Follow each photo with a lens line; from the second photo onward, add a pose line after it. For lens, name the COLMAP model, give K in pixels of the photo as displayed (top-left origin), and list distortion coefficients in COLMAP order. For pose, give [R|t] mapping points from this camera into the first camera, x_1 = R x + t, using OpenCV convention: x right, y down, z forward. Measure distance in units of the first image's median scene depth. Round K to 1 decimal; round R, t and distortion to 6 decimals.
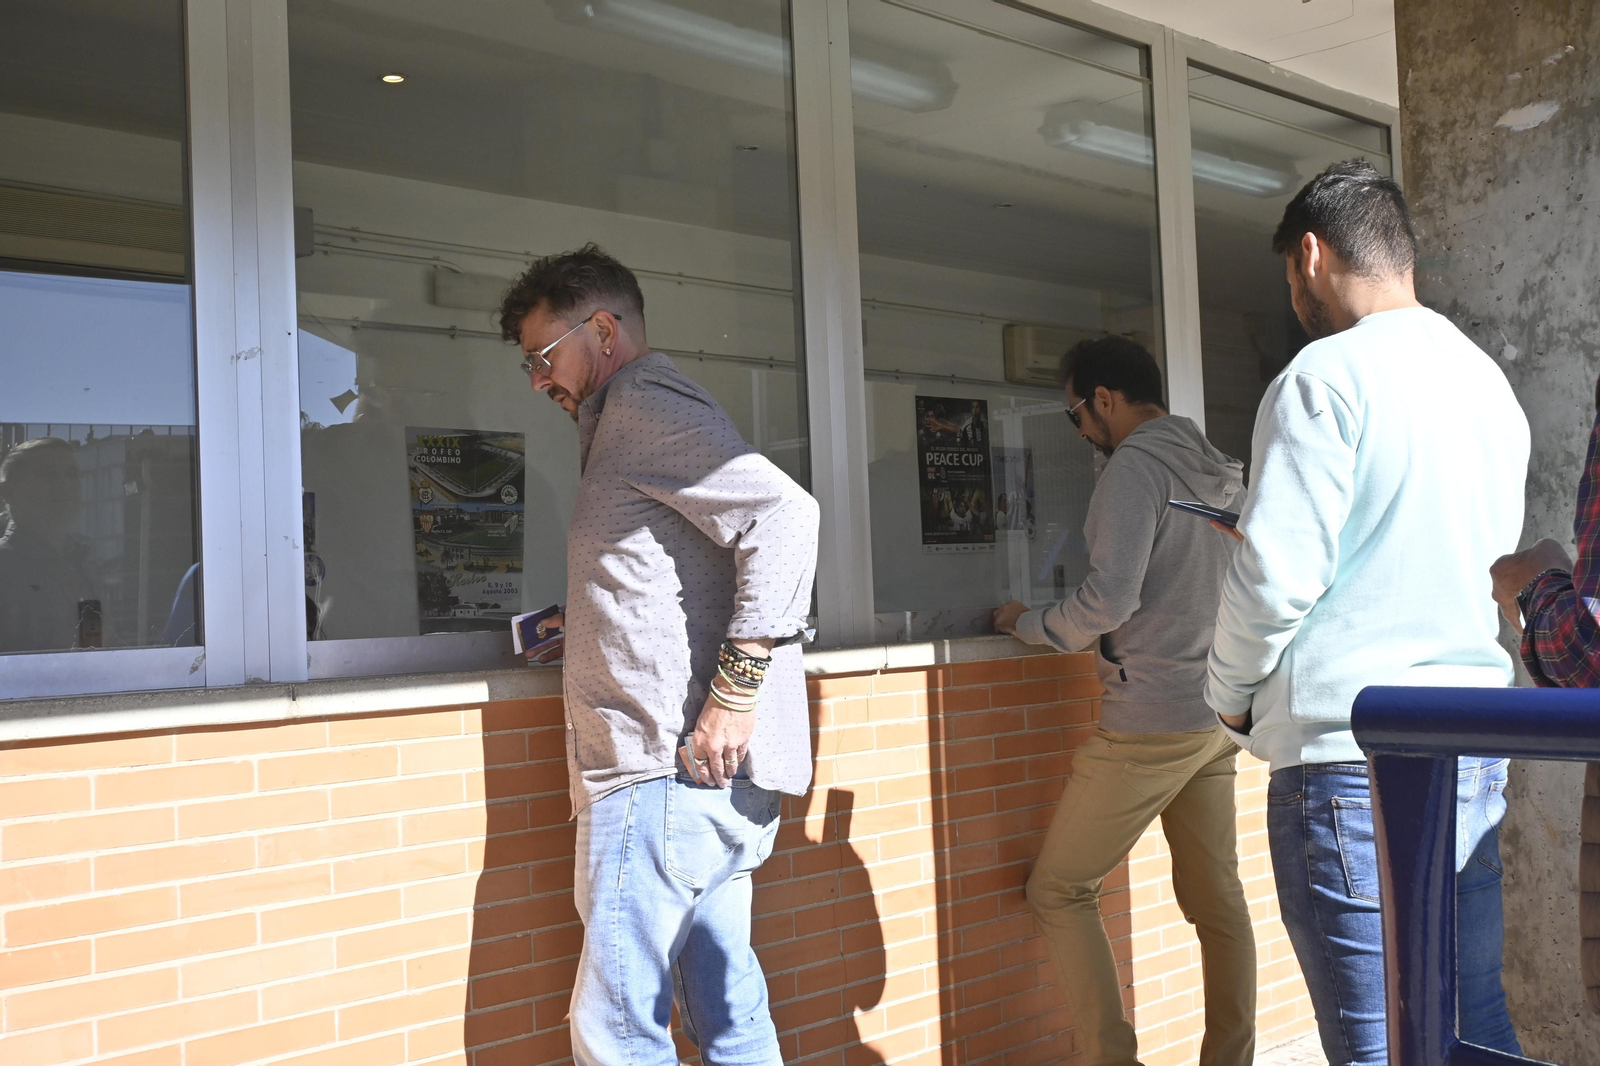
lens RADIAL K [[1793.7, 0, 801.0], [0, 1793.7, 533.8], [0, 0, 1]] dist [0.004906, 0.000000]
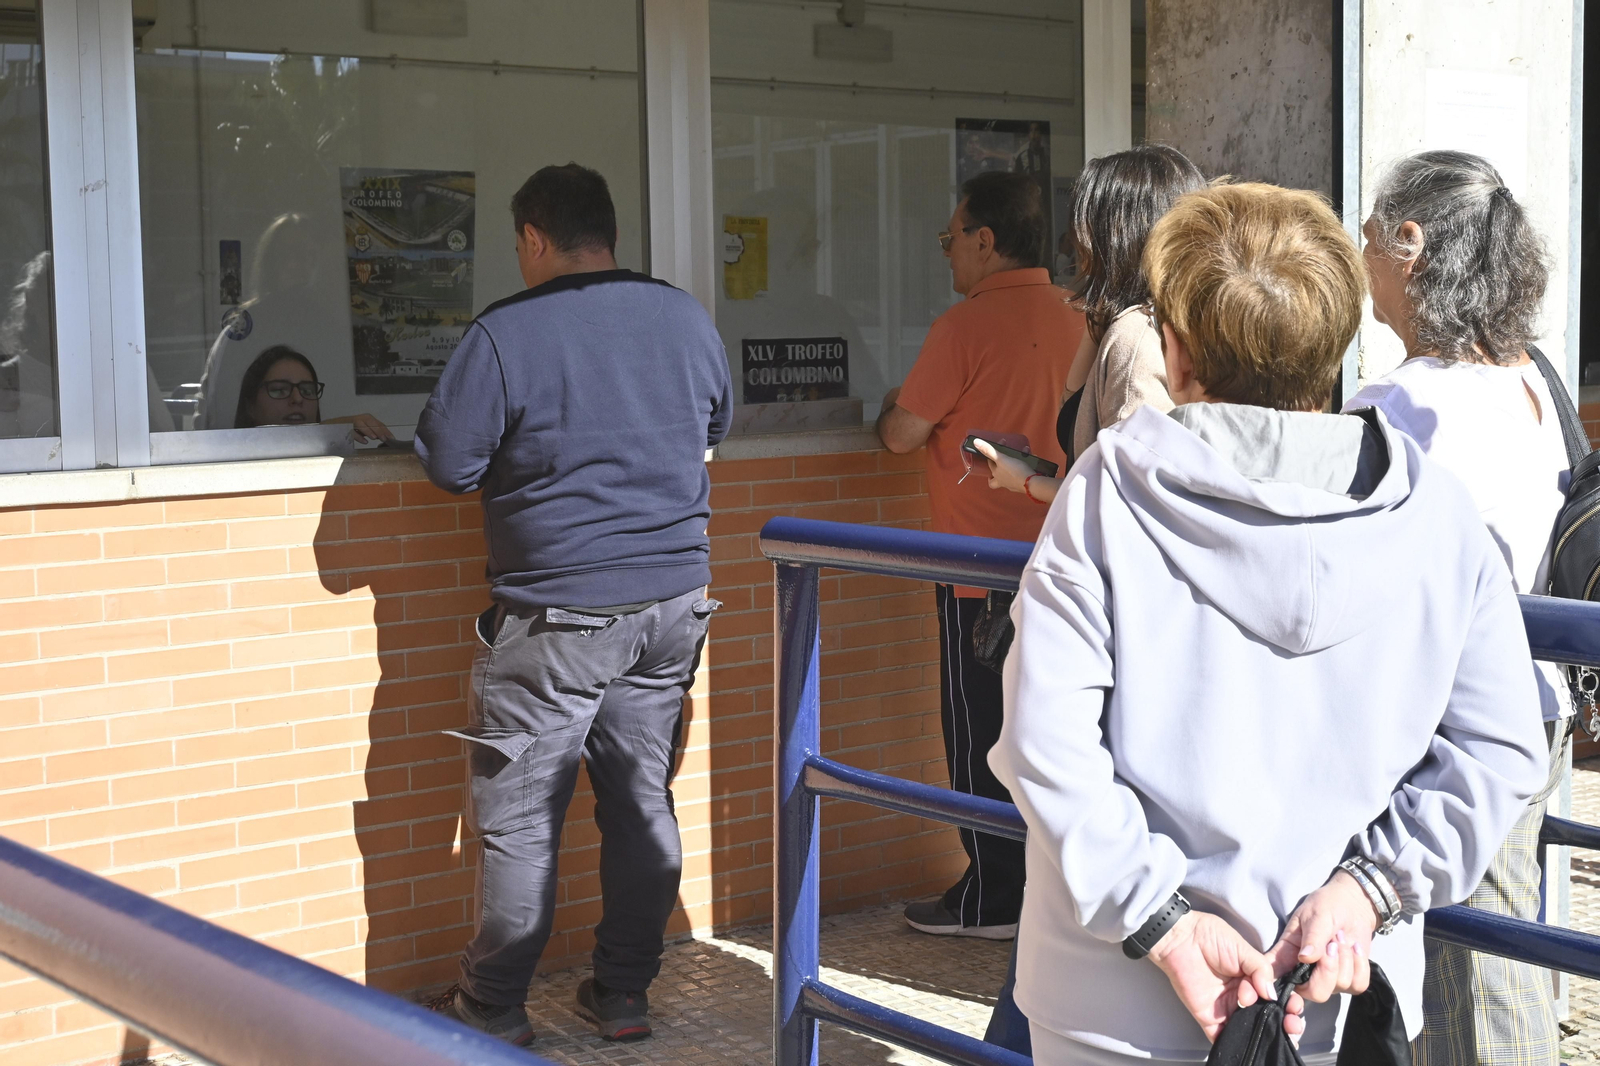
lens RADIAL K [[2518.7, 0, 798.6], [0, 2518.7, 534.6], [0, 0, 1]] dist [0.027104, 0.000000]
pose [[0.994660, 0.032907, -0.097817, 0.295038], [-0.019952, 0.991237, 0.130578, -0.093174], [0.101256, -0.127929, 0.986601, -0.563174]]
